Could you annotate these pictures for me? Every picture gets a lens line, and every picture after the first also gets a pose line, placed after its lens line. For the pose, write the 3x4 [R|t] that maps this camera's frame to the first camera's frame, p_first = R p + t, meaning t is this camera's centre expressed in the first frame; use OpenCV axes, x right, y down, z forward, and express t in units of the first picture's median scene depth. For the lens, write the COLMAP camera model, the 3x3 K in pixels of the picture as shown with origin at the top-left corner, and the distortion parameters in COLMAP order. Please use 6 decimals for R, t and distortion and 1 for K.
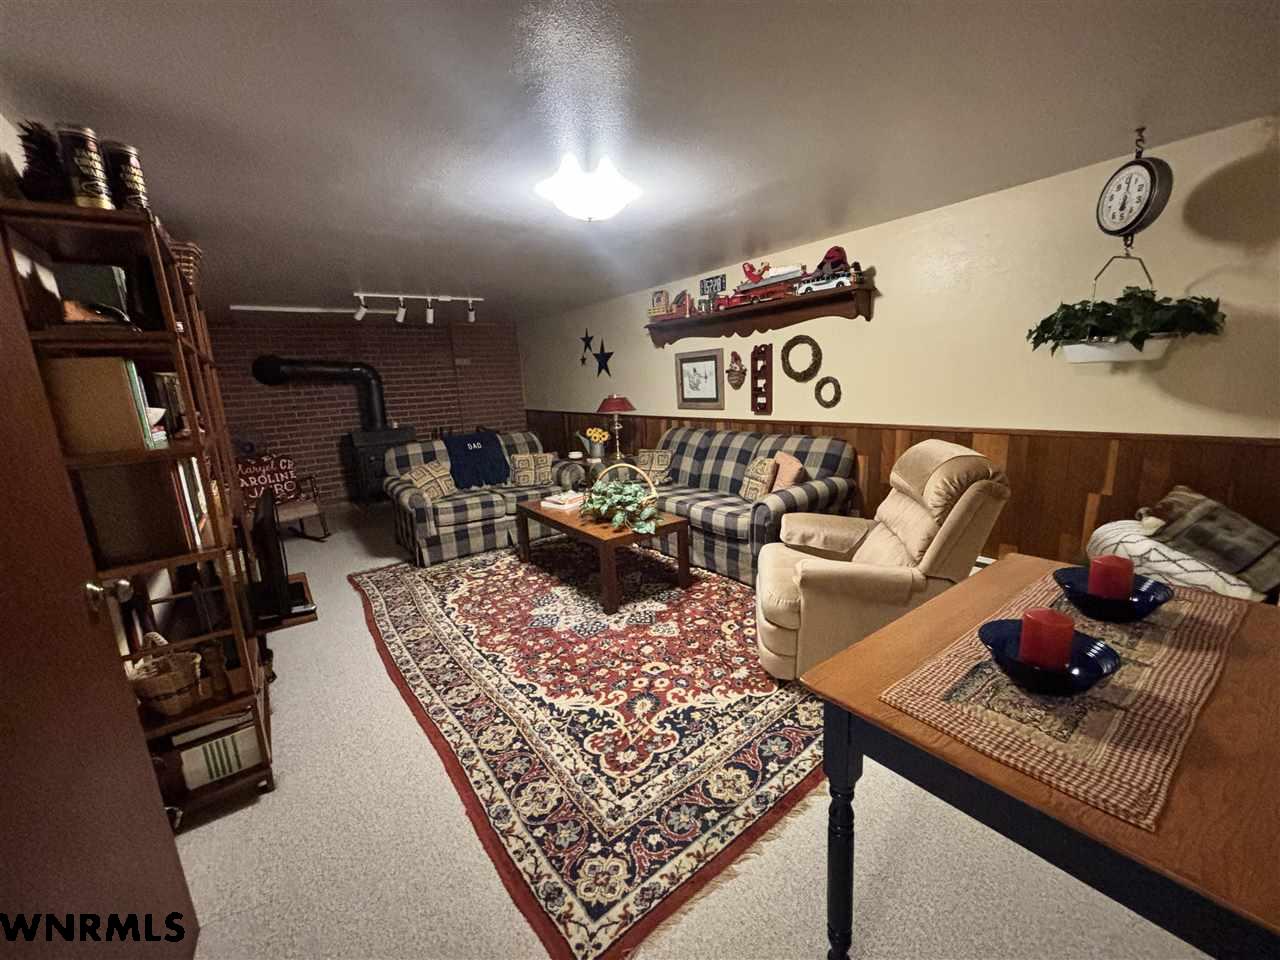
lens RADIAL K [[516.2, 0, 641.5], [0, 516.2, 483.5], [0, 0, 1]] dist [-0.000051, -0.001159]
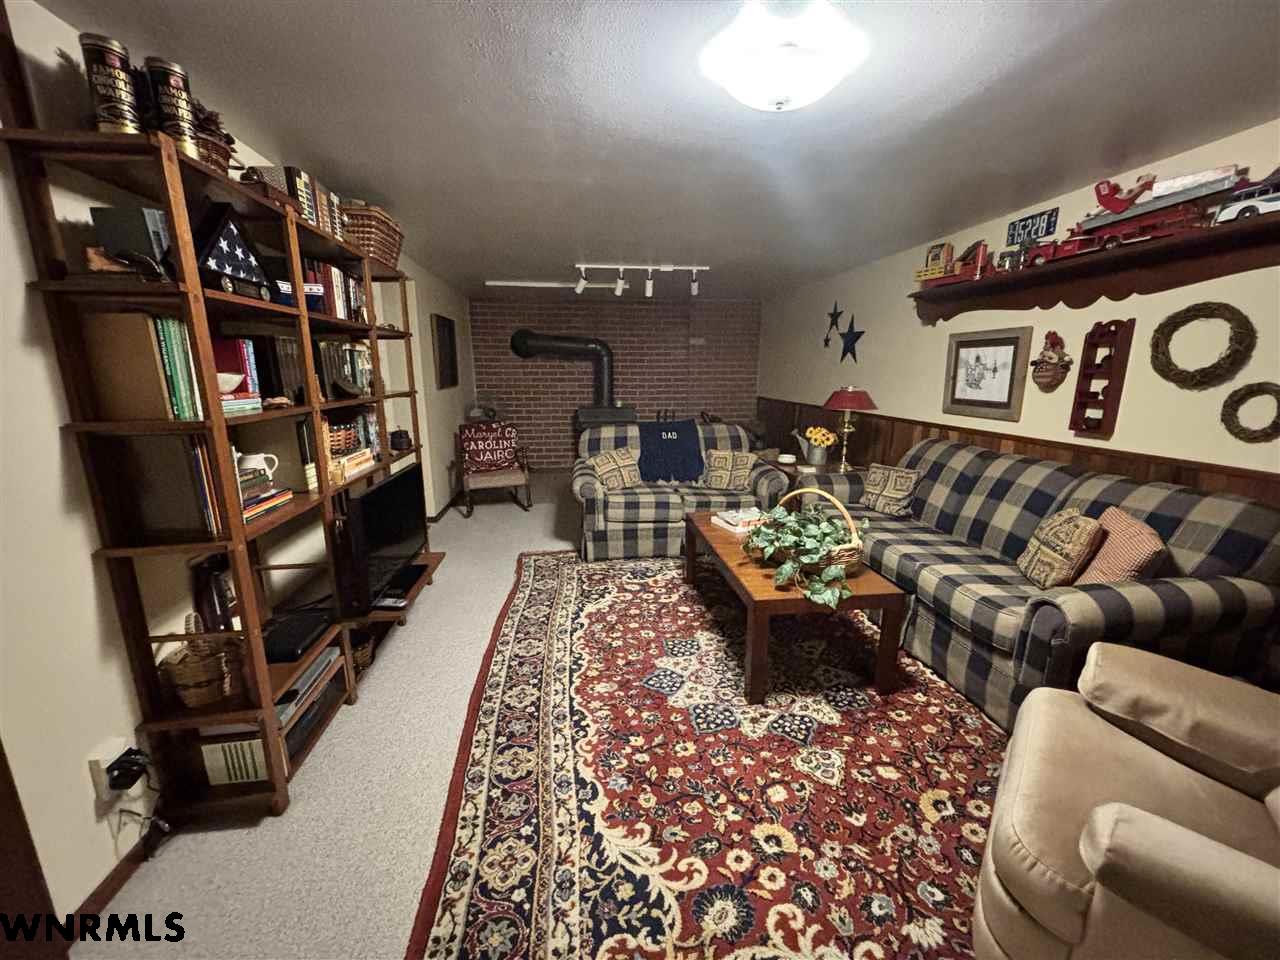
lens RADIAL K [[516.2, 0, 638.7], [0, 516.2, 482.4], [0, 0, 1]] dist [-0.000051, -0.001159]
pose [[0.870917, 0.152109, -0.467297, 0.075845], [-0.138330, 0.988323, 0.063898, -0.056222], [0.471560, 0.008991, 0.881788, 0.263557]]
